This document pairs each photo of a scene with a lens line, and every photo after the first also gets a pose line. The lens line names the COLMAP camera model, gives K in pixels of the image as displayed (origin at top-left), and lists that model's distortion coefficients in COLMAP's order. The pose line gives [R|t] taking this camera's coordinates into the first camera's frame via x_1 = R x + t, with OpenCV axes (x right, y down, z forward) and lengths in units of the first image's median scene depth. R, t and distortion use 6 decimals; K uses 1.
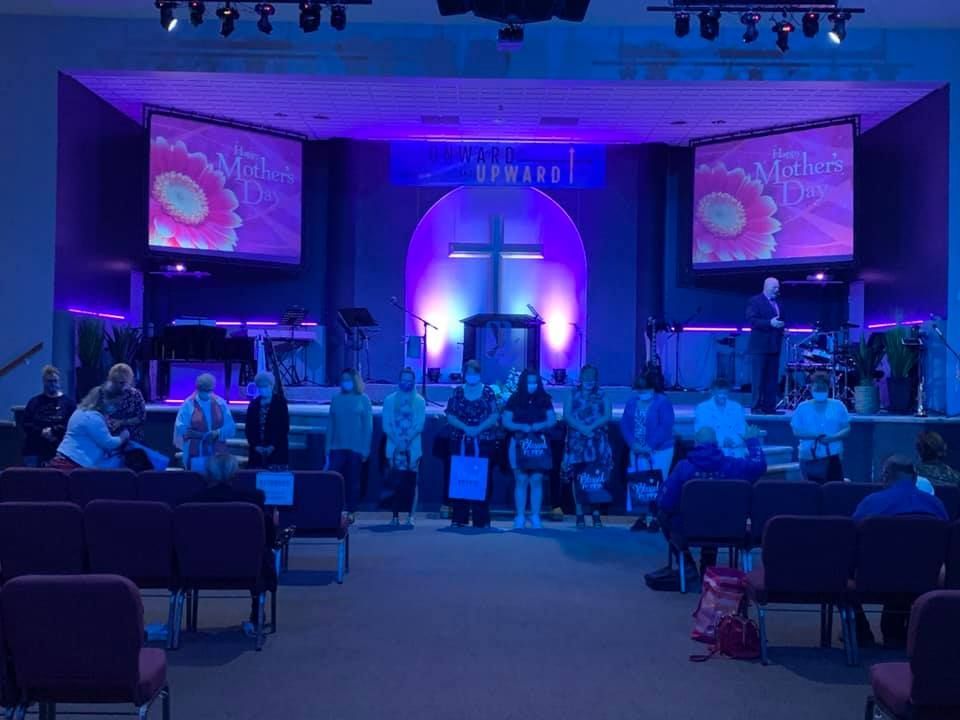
lens RADIAL K [[1499.3, 0, 480.0], [0, 1499.3, 360.0], [0, 0, 1]] dist [0.119083, -0.049411]
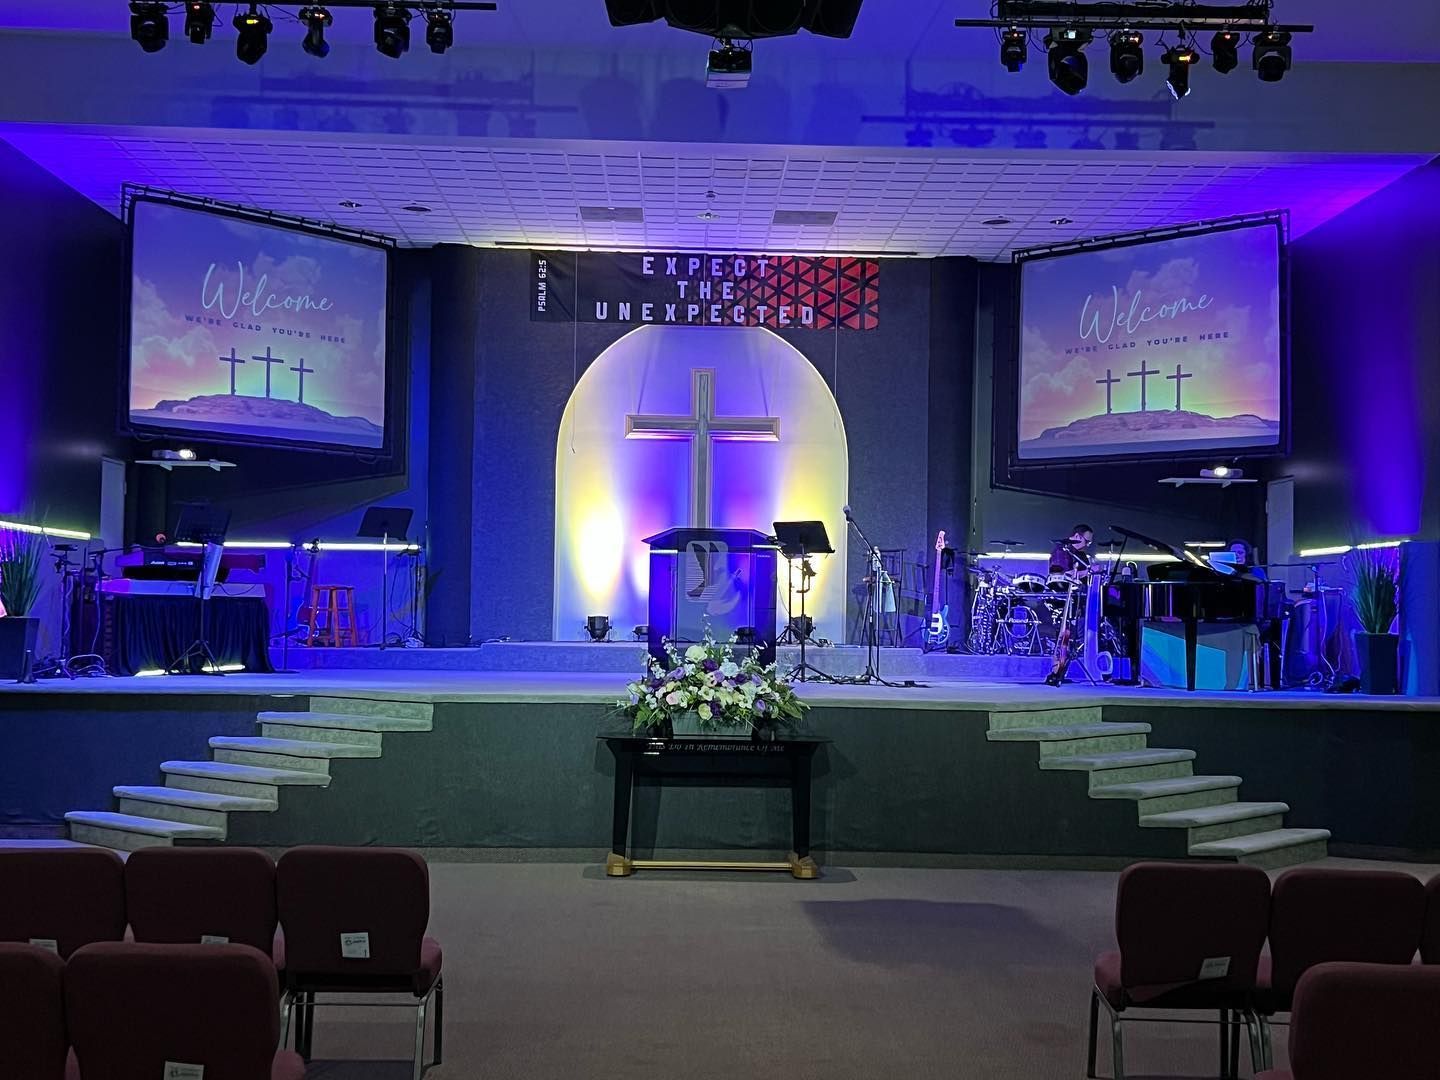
lens RADIAL K [[2121.3, 0, 752.9], [0, 2121.3, 543.4], [0, 0, 1]] dist [0.159974, -0.022735]
pose [[0.999271, 0.001849, 0.038127, -0.002000], [-0.000840, 0.999649, -0.026468, -0.002078], [-0.038162, 0.026417, 0.998922, 0.136690]]
